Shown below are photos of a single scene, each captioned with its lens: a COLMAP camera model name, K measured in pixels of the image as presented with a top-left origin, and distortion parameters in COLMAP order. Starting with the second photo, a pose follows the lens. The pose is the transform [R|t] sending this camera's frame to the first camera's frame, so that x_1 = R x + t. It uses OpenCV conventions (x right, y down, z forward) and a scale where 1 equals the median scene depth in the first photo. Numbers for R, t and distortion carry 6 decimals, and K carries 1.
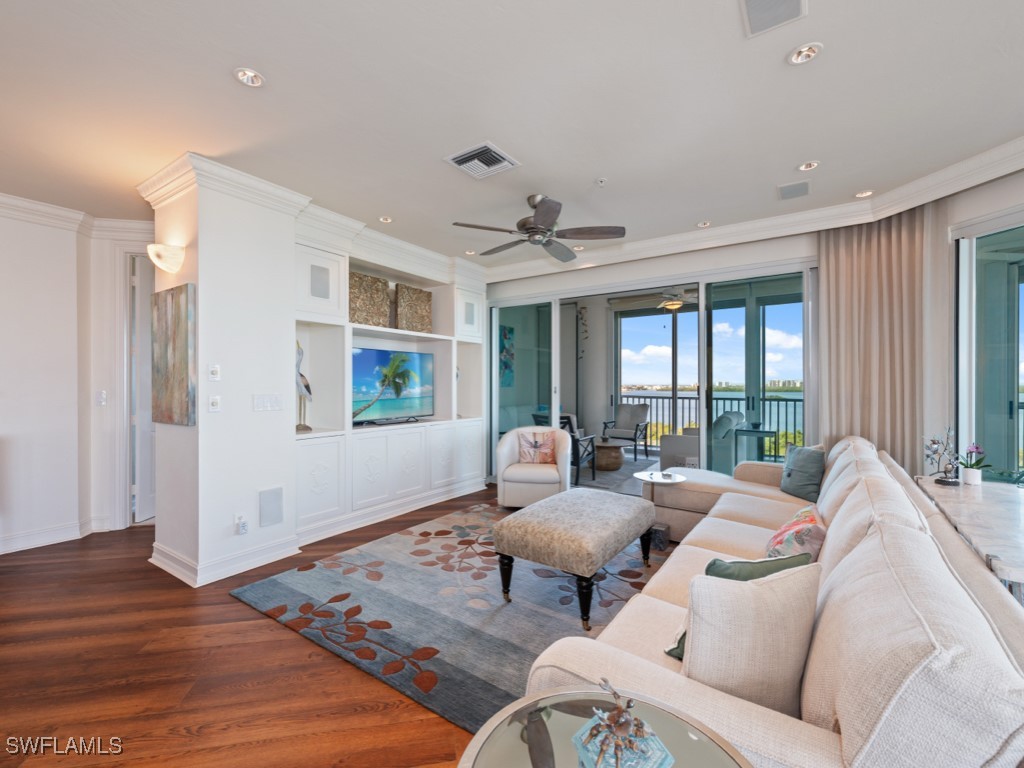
lens RADIAL K [[446.2, 0, 512.0], [0, 446.2, 384.0], [0, 0, 1]] dist [0.000609, 0.000152]
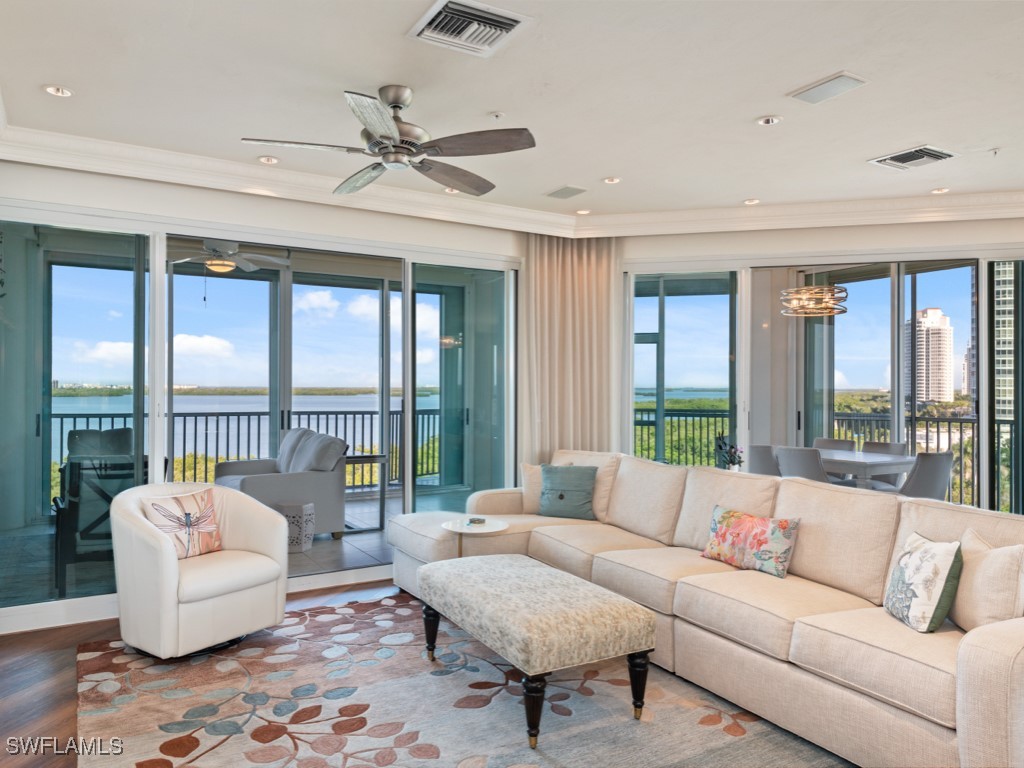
lens RADIAL K [[708.4, 0, 512.0], [0, 708.4, 384.0], [0, 0, 1]] dist [0.005564, 0.001288]
pose [[0.422416, 0.008623, 0.906361, -0.576135], [-0.008401, 0.999949, -0.005599, -0.018623], [-0.906363, -0.005249, 0.422467, 0.362523]]
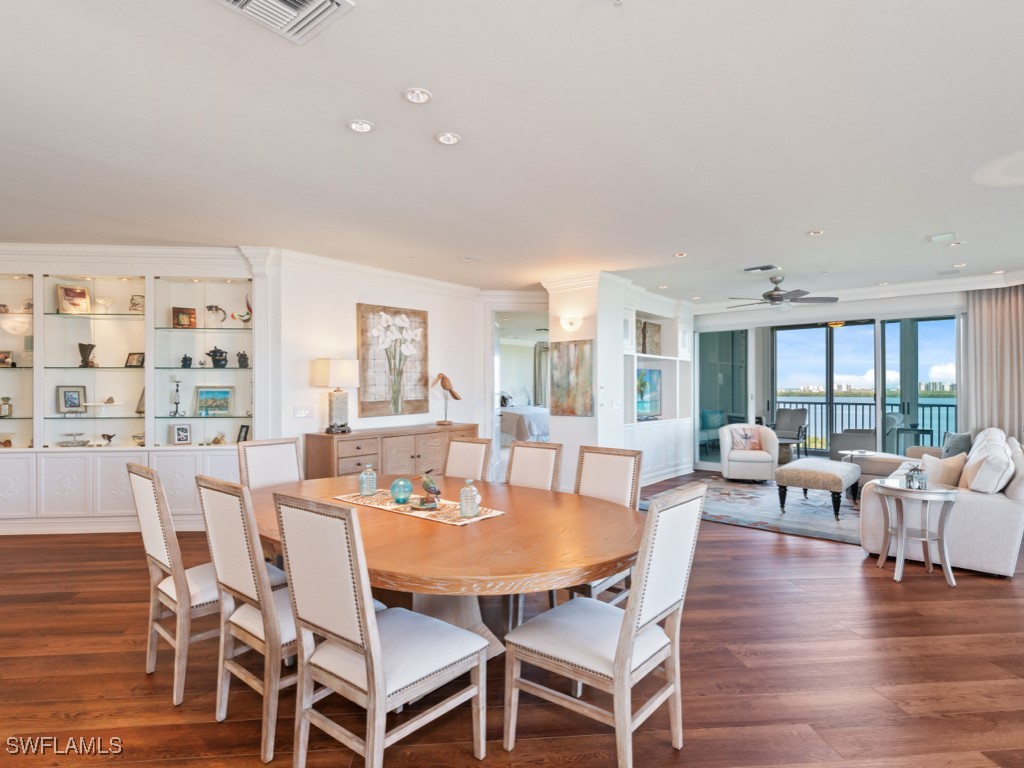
lens RADIAL K [[542.6, 0, 512.0], [0, 542.6, 384.0], [0, 0, 1]] dist [0.002838, 0.001540]
pose [[0.994420, -0.000843, -0.105494, -0.539665], [0.000174, 0.999980, -0.006350, -0.017419], [0.105497, 0.006296, 0.994400, -0.822432]]
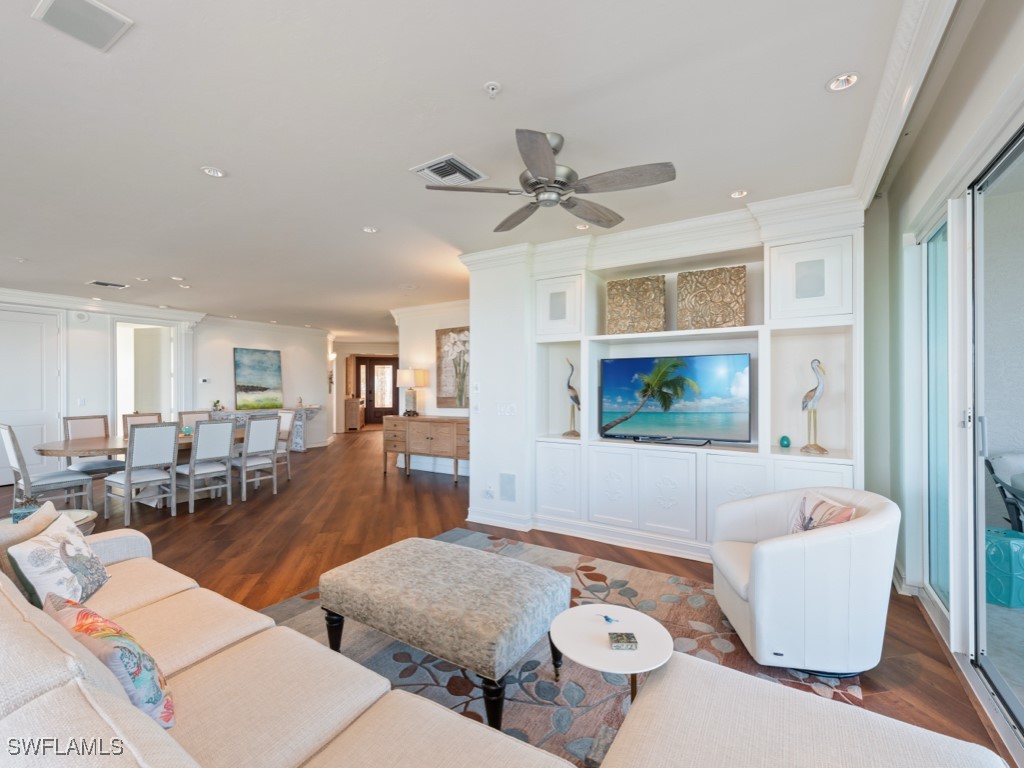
lens RADIAL K [[446.2, 0, 512.0], [0, 446.2, 384.0], [0, 0, 1]] dist [0.000609, 0.000152]
pose [[0.029634, -0.012869, -0.999478, 0.587105], [-0.002871, 0.999912, -0.012959, -0.008813], [0.999557, 0.003254, 0.029594, 0.723649]]
